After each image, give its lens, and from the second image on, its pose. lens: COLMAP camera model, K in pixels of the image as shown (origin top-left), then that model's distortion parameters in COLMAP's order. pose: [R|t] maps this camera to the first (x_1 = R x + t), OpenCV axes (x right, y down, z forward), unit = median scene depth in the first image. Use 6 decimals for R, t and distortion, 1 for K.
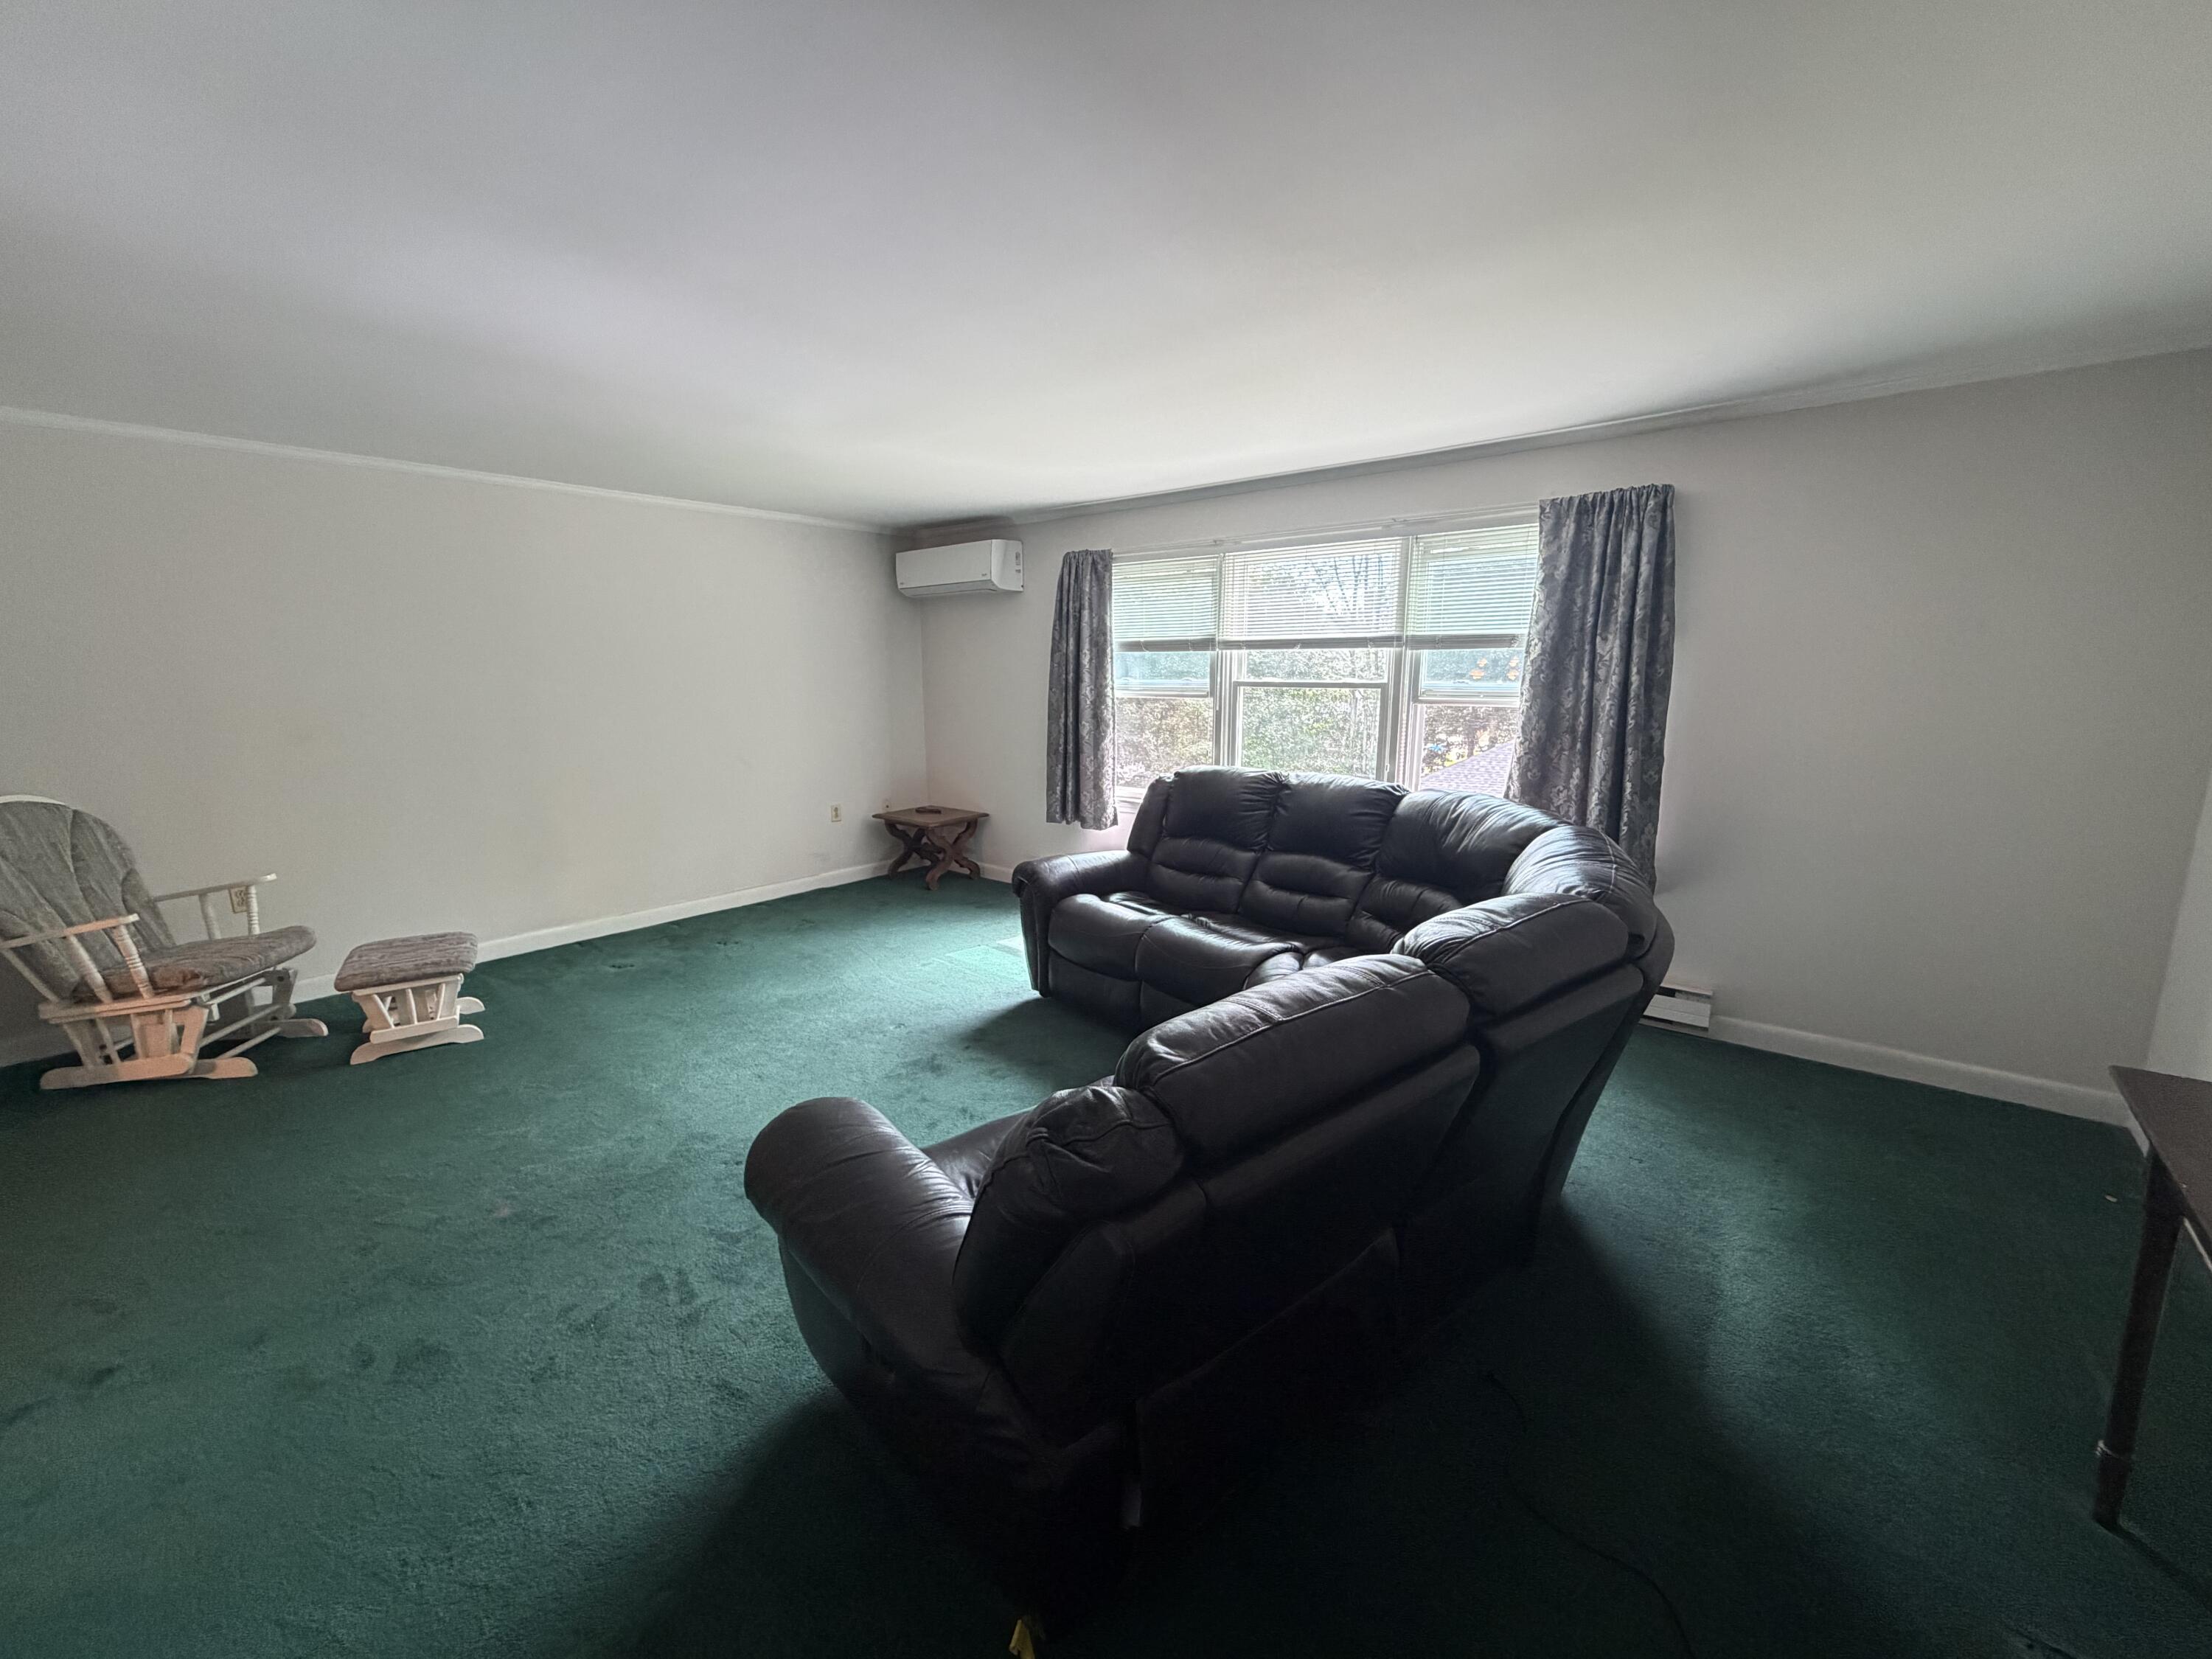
lens RADIAL K [[885.7, 0, 1103.3], [0, 885.7, 831.4], [0, 0, 1]] dist [-0.000660, -0.000204]
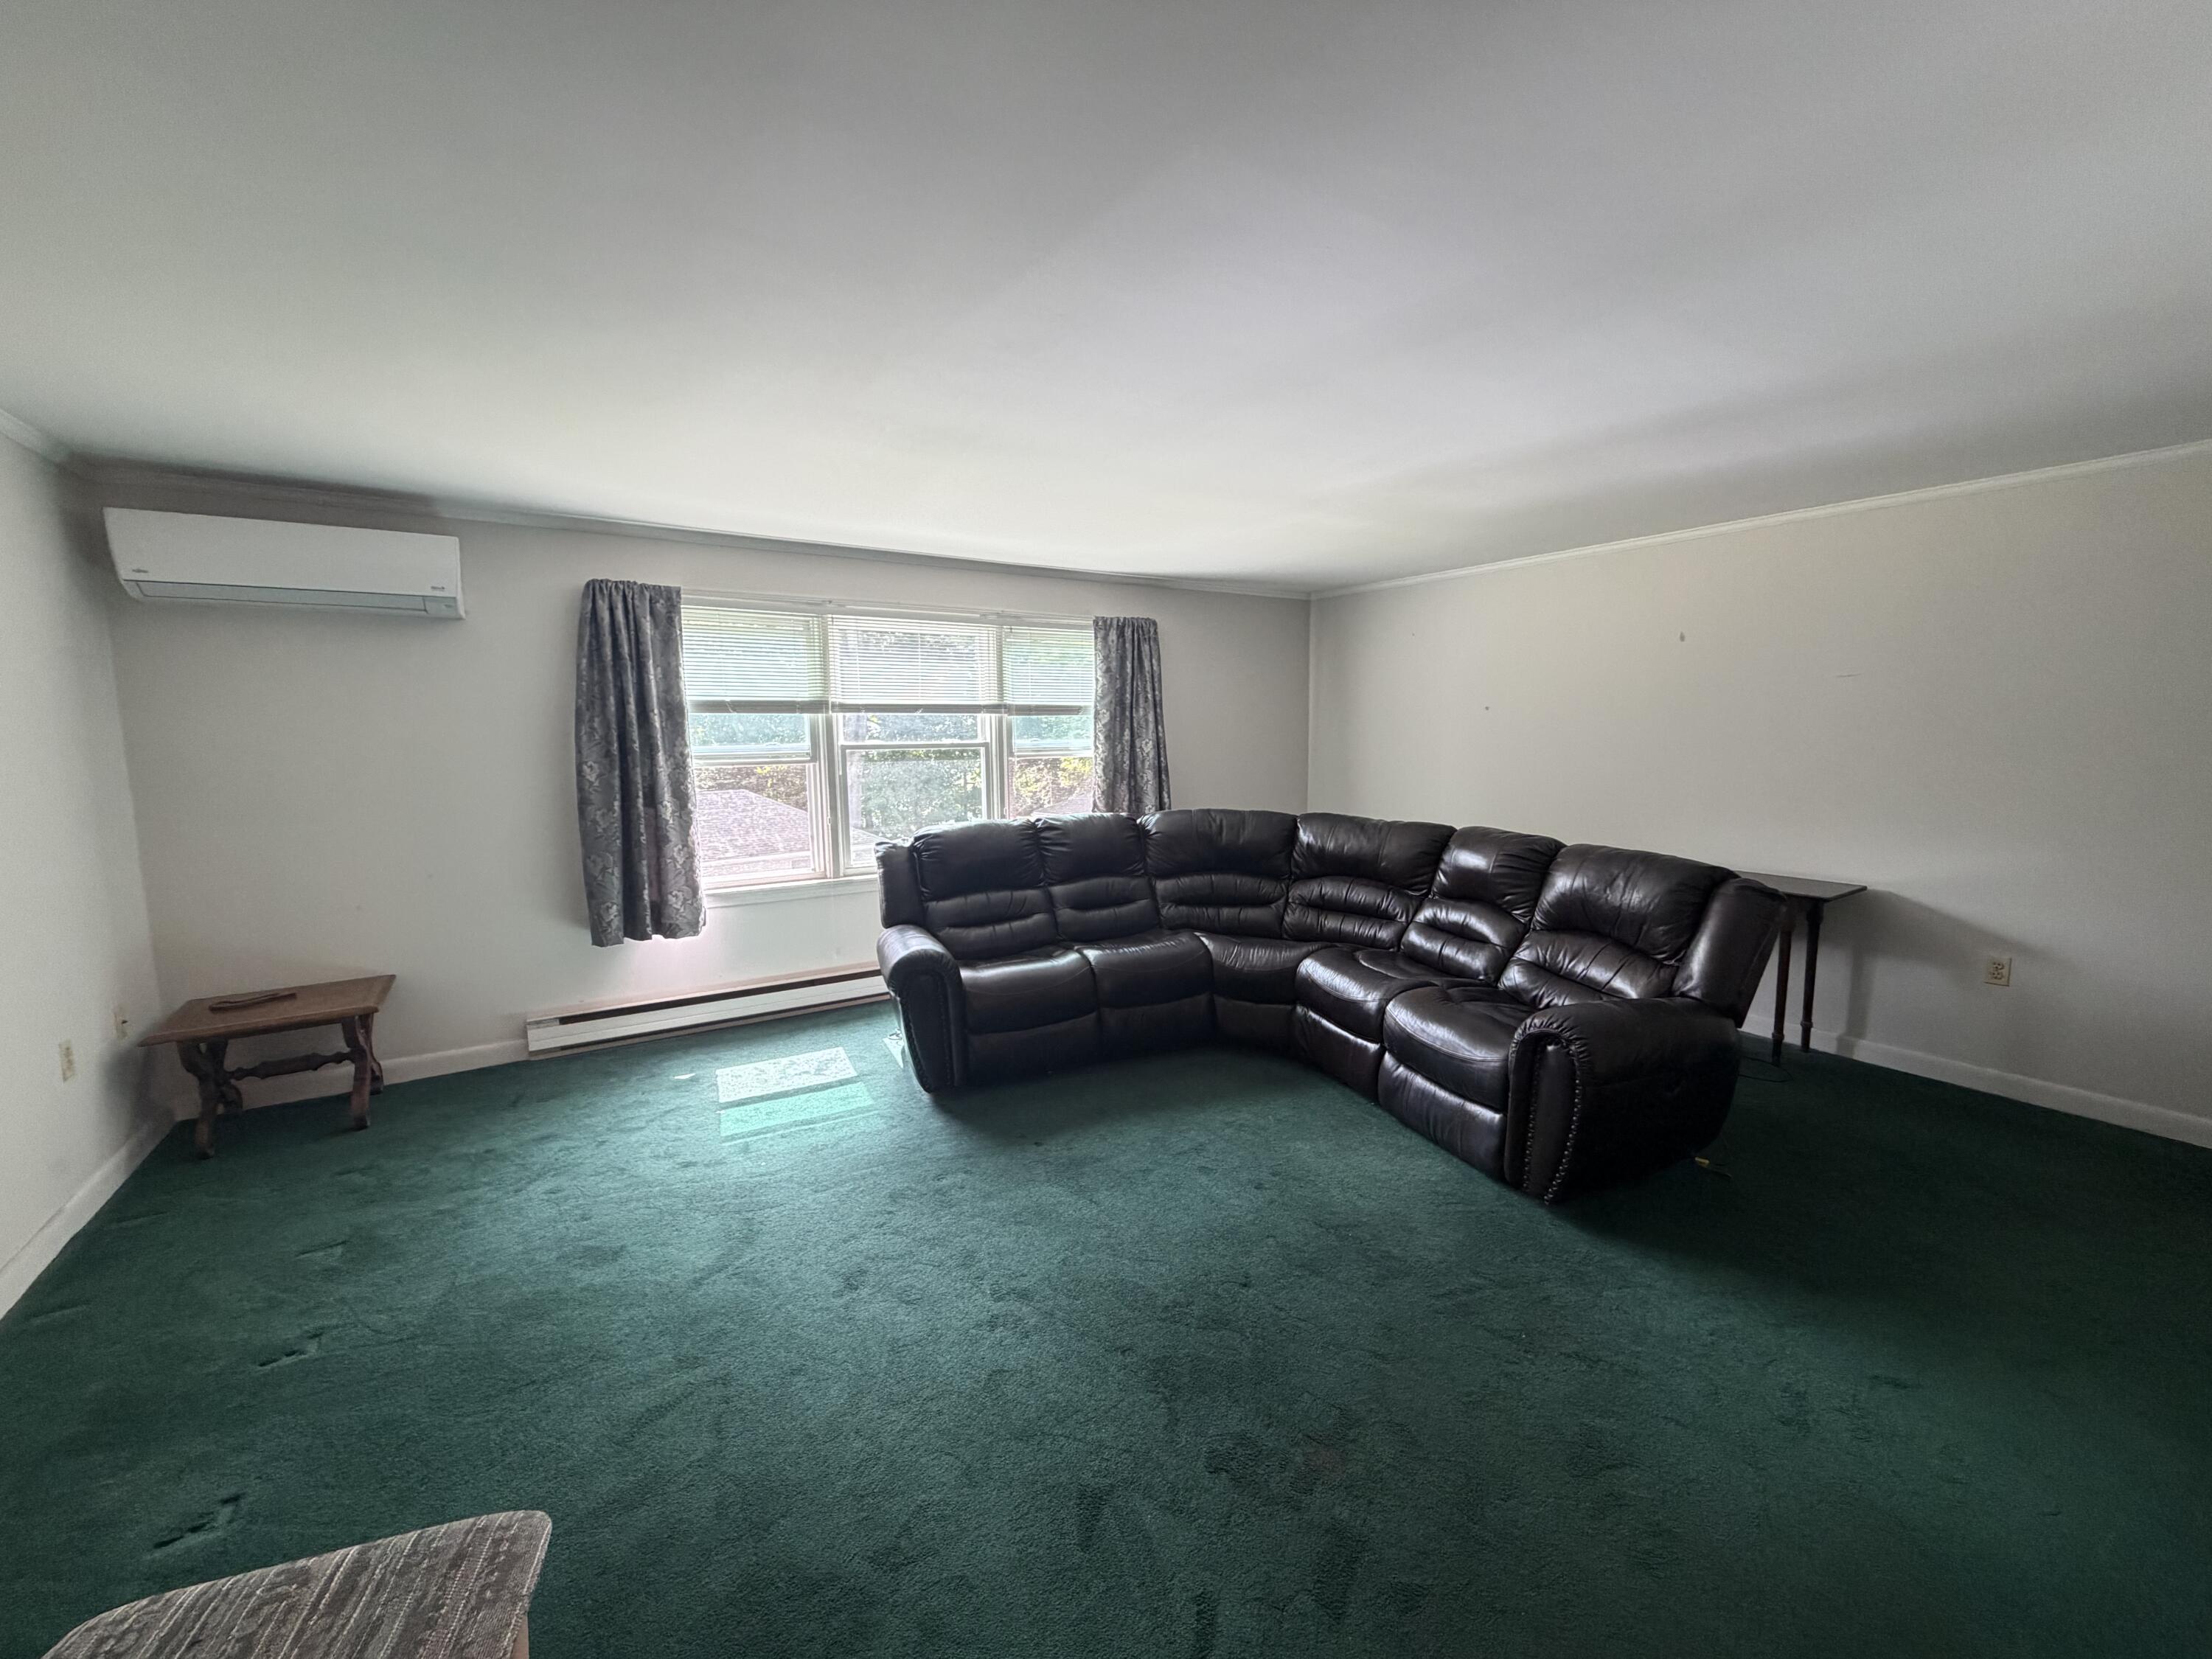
lens RADIAL K [[885.7, 0, 1104.2], [0, 885.7, 829.8], [0, 0, 1]] dist [-0.000660, -0.000204]
pose [[0.291521, -0.109796, 0.950242, -0.757120], [0.181081, 0.981763, 0.057885, -0.088073], [-0.939268, 0.155196, 0.306087, 0.478031]]
